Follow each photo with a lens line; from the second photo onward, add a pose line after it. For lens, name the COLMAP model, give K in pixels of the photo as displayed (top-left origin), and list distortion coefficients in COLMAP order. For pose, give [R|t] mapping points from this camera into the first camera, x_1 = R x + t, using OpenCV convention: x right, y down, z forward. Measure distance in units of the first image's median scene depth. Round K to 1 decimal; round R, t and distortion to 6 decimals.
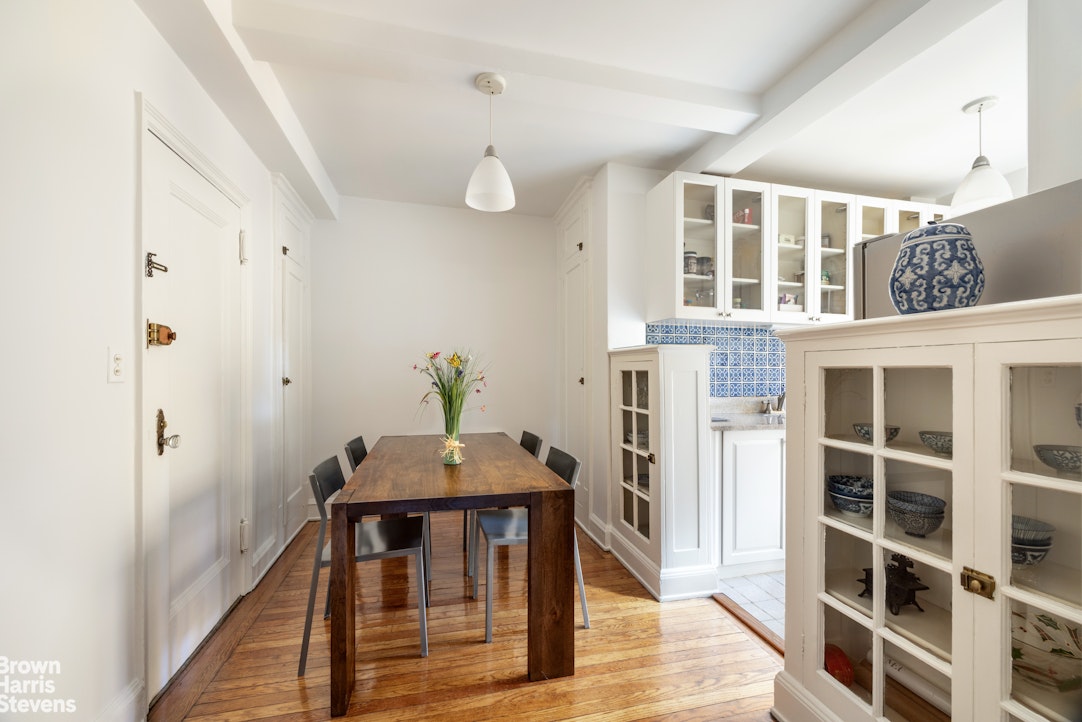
lens RADIAL K [[421.7, 0, 534.5], [0, 421.7, 366.8], [0, 0, 1]] dist [0.003183, 0.000188]
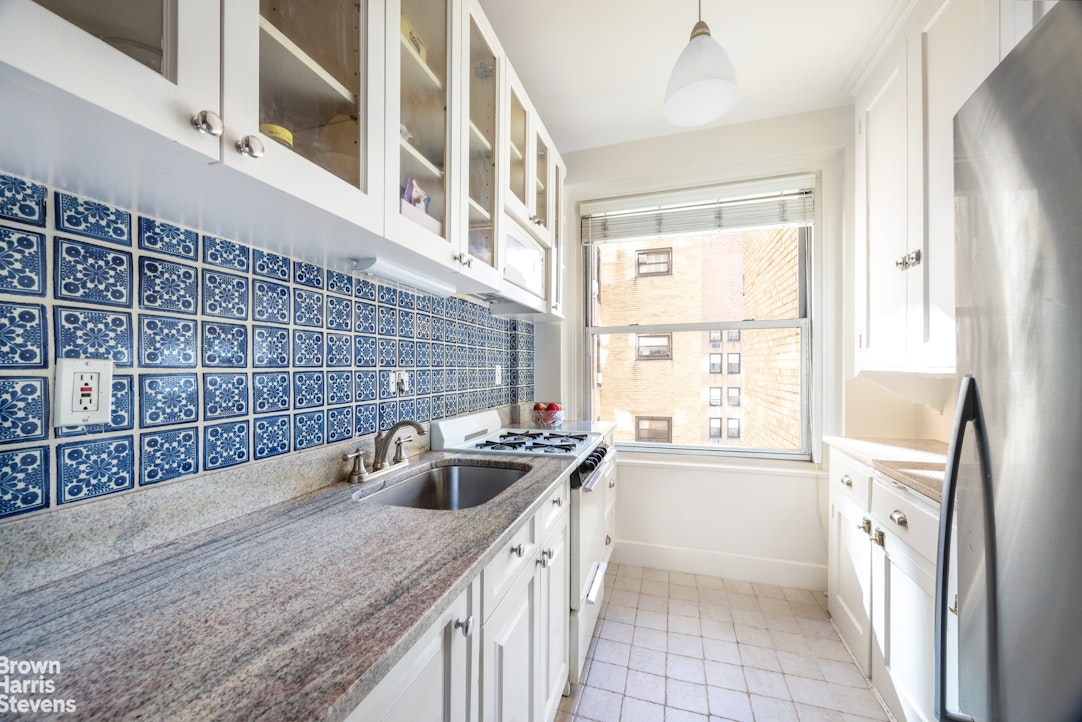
lens RADIAL K [[421.7, 0, 537.4], [0, 421.7, 364.4], [0, 0, 1]] dist [0.003183, 0.000188]
pose [[0.531400, -0.001090, 0.847120, 0.299688], [-0.000171, 0.999999, 0.001394, -0.004250], [-0.847121, -0.000886, 0.531399, 0.634209]]
